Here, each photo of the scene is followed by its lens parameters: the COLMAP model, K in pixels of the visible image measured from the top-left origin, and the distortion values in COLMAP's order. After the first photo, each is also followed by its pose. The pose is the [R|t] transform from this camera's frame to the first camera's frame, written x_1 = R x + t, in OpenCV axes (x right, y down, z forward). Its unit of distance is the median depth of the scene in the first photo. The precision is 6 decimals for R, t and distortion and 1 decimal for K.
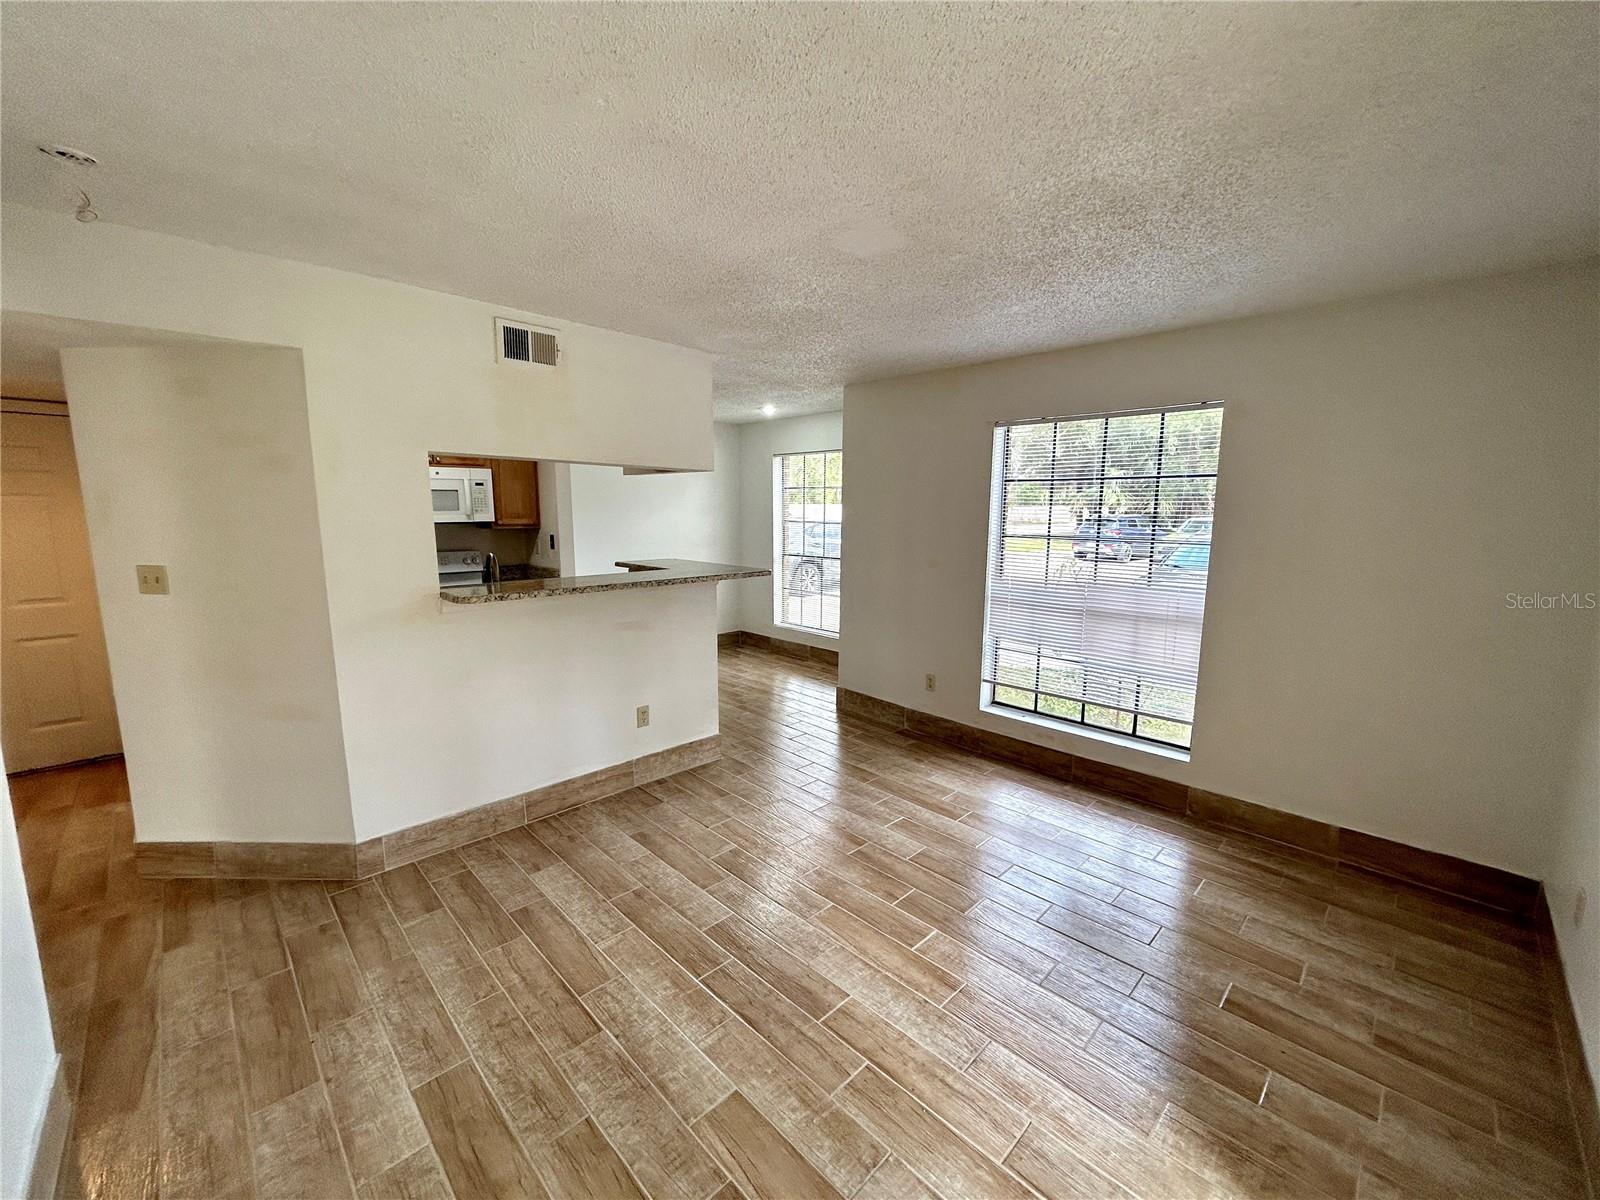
lens RADIAL K [[646.4, 0, 800.3], [0, 646.4, 594.2], [0, 0, 1]] dist [0.001378, -0.000056]
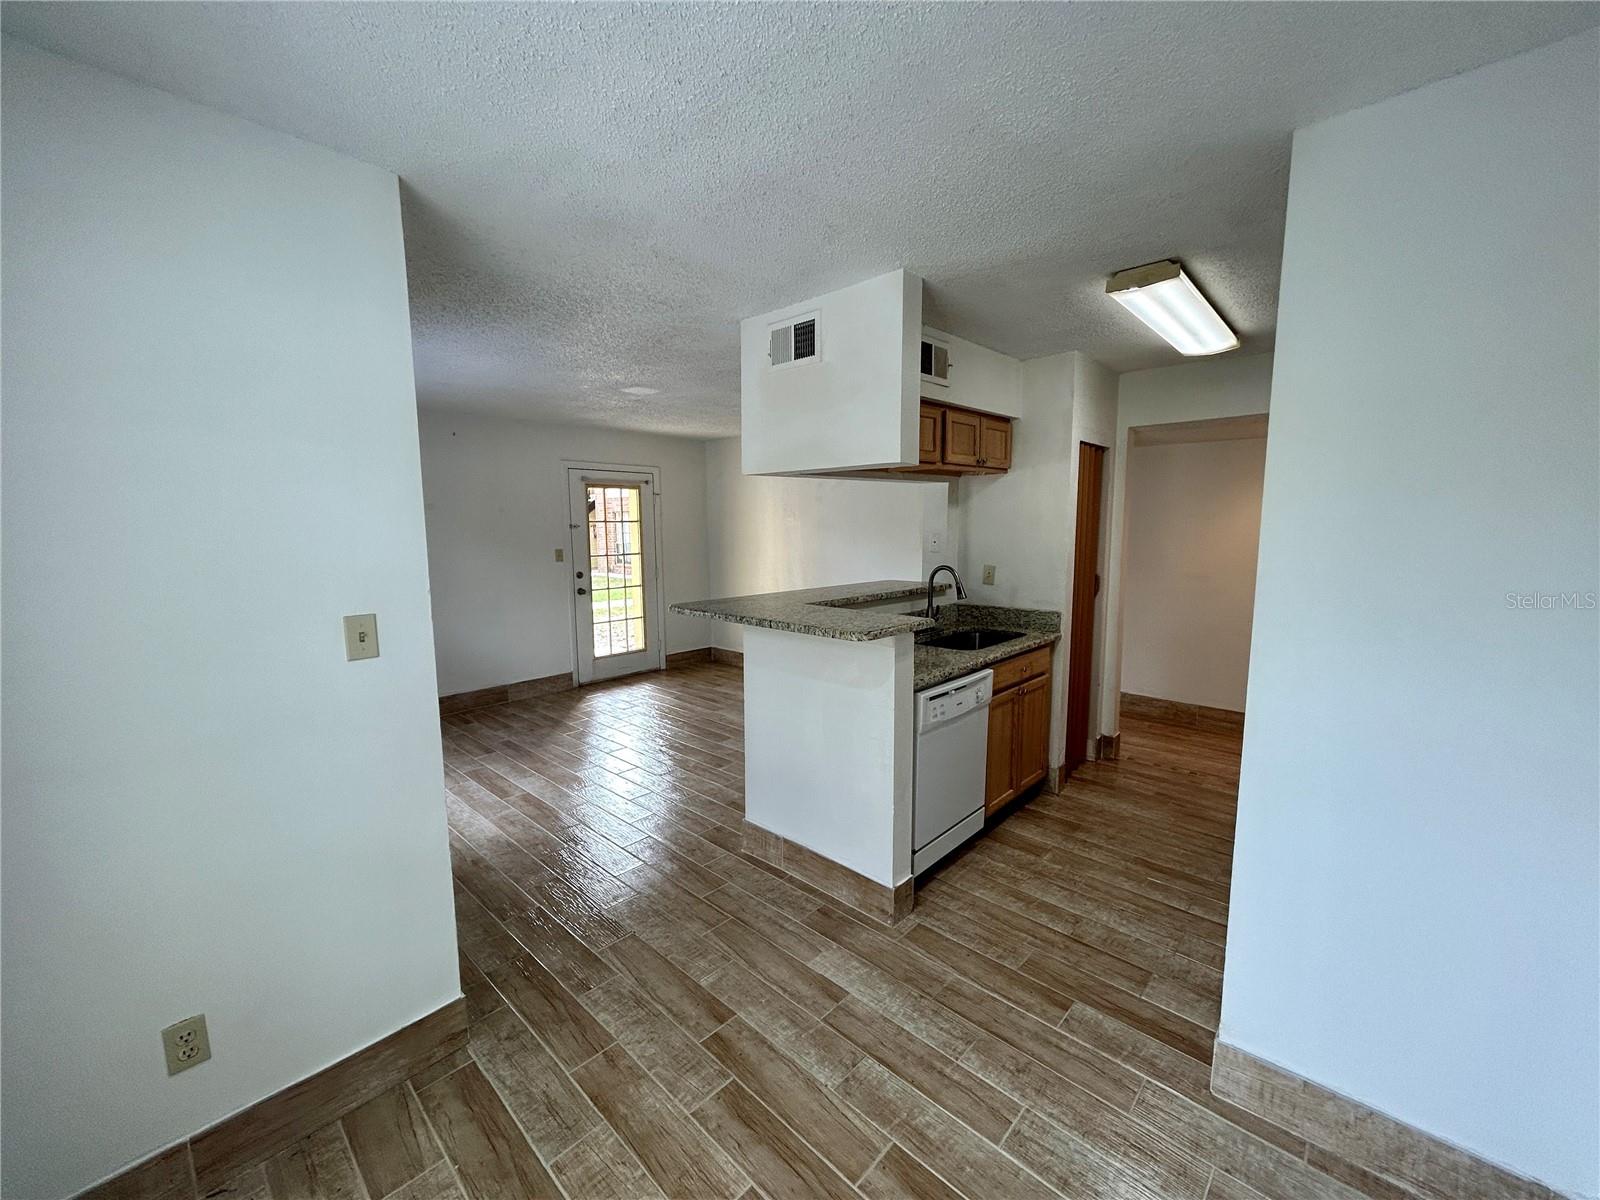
lens RADIAL K [[643.1, 0, 801.2], [0, 643.1, 596.5], [0, 0, 1]] dist [0.000296, -0.000369]
pose [[-0.998625, 0.004017, -0.052261, -0.171832], [-0.009114, 0.968563, 0.248600, -0.255461], [0.051617, 0.248735, -0.967195, 1.880697]]
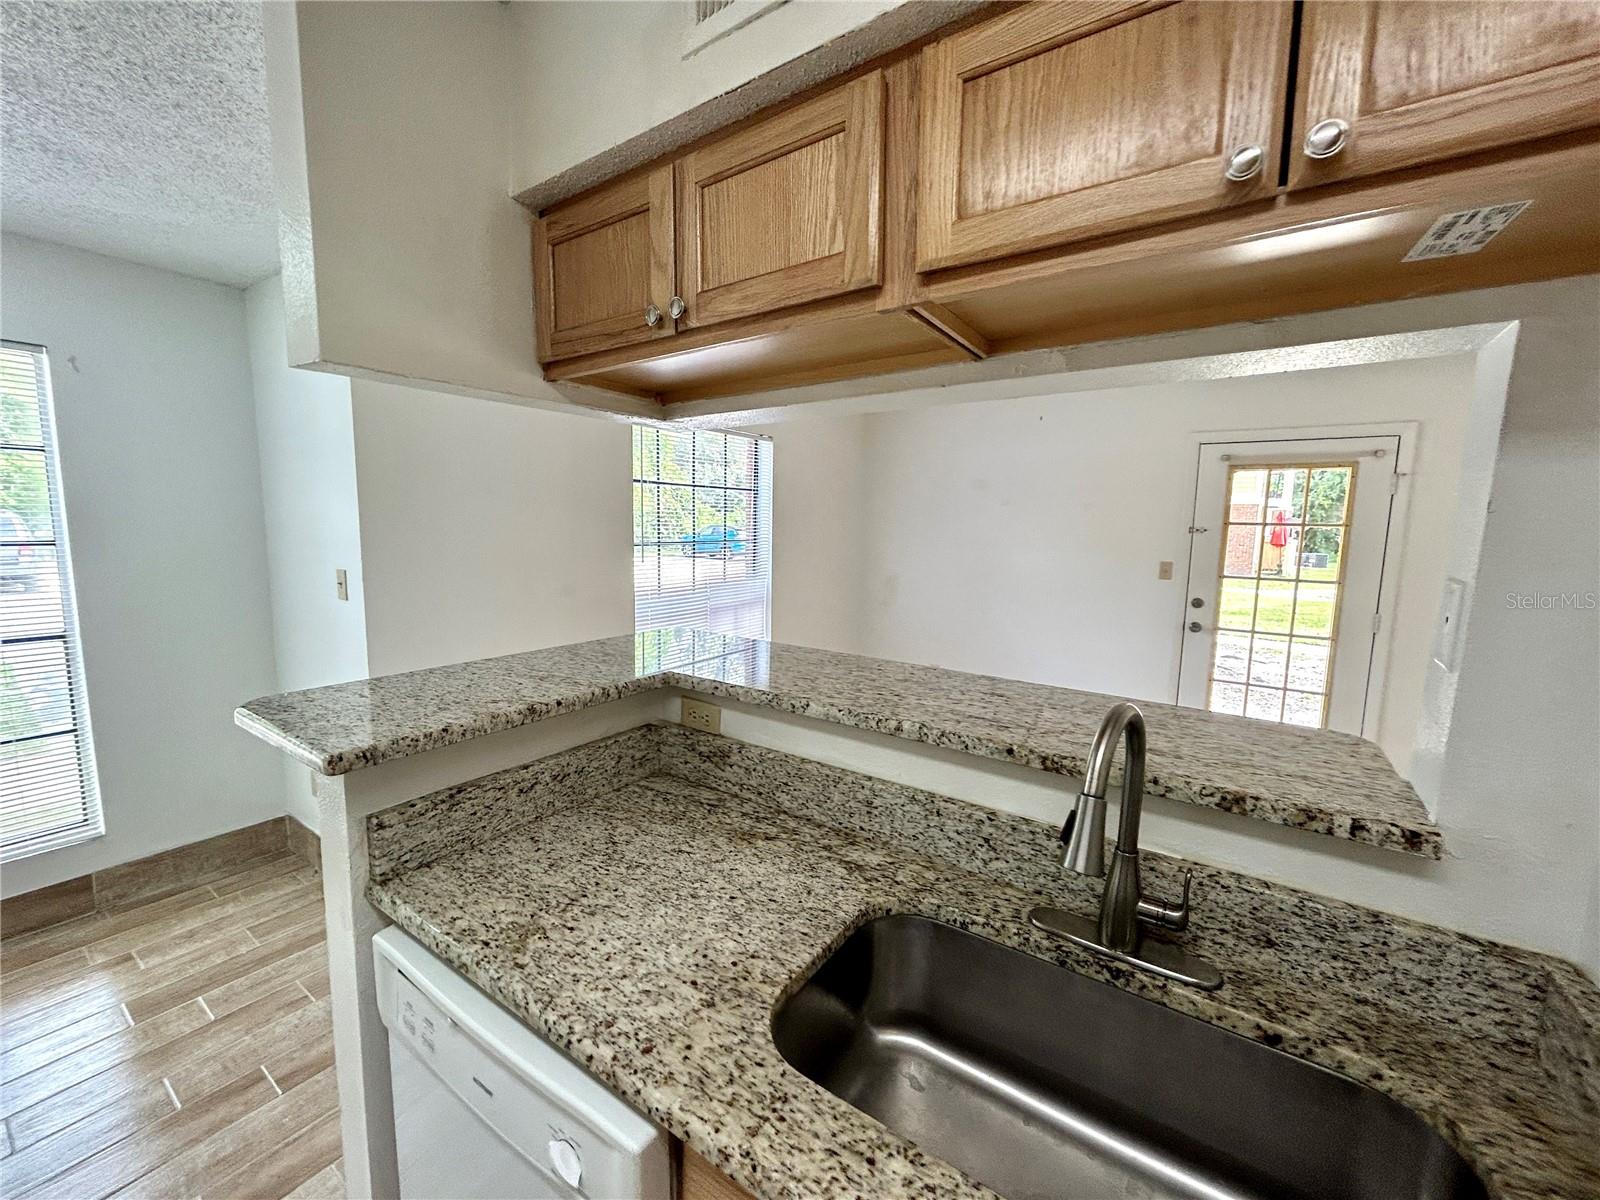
lens RADIAL K [[643.1, 0, 801.2], [0, 643.1, 596.5], [0, 0, 1]] dist [0.000296, -0.000369]
pose [[-0.204493, -0.127021, 0.970592, -0.638267], [0.112727, 0.981892, 0.152250, -0.145236], [-0.972355, 0.140546, -0.186472, 1.077886]]
